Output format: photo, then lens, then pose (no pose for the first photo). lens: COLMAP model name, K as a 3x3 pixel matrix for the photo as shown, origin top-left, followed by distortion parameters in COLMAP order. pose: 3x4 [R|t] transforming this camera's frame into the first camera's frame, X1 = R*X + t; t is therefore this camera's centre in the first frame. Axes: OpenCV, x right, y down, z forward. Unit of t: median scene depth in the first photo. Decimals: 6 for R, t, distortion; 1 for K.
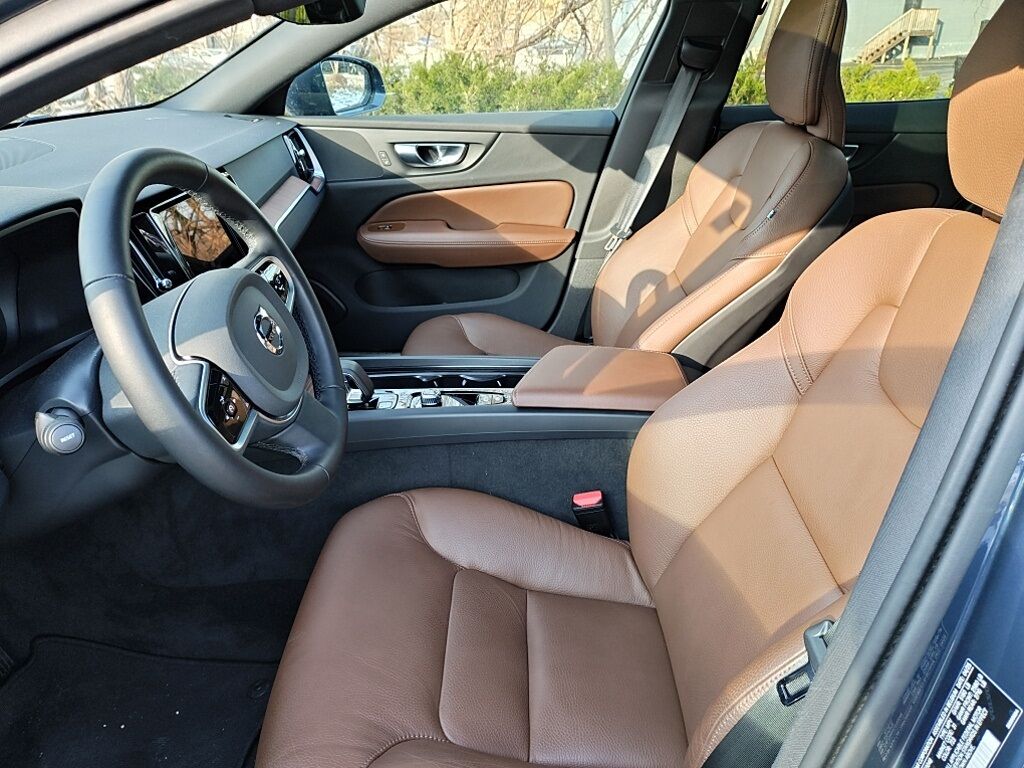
lens RADIAL K [[750.1, 0, 512.0], [0, 750.1, 384.0], [0, 0, 1]] dist [-0.005937, -0.004845]
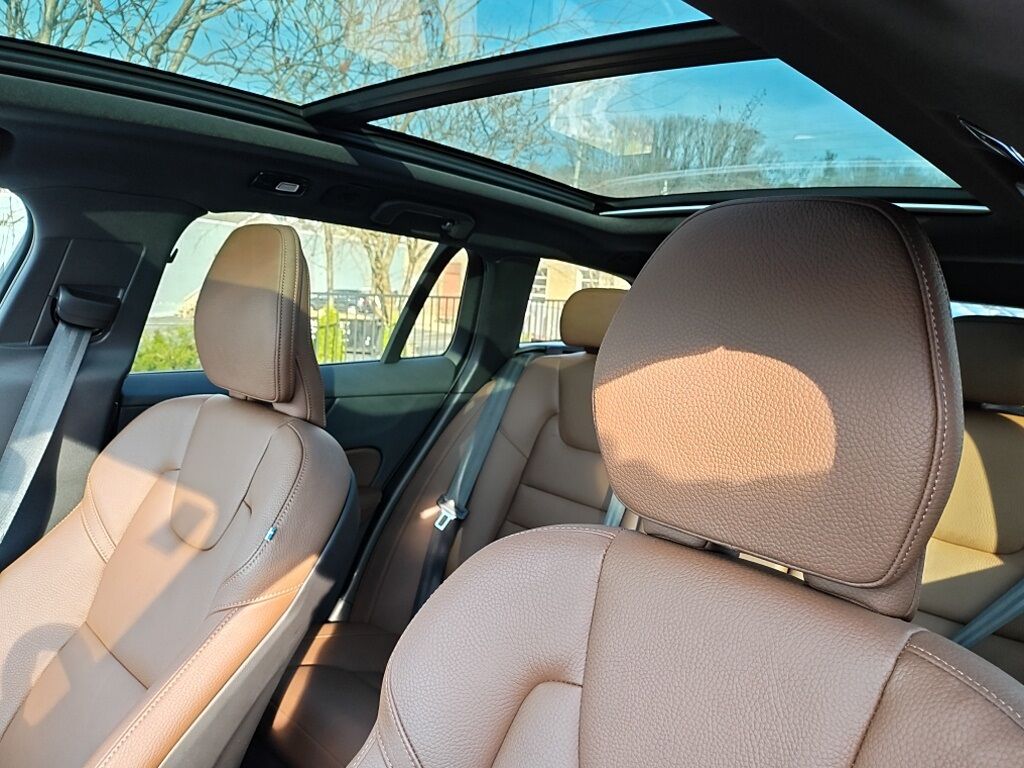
lens RADIAL K [[750.1, 0, 512.0], [0, 750.1, 384.0], [0, 0, 1]] dist [-0.005937, -0.004845]
pose [[0.687241, -0.034409, 0.725614, 0.008861], [0.259128, 0.944777, -0.200622, -0.123052], [-0.678640, 0.325903, 0.658206, 0.276592]]
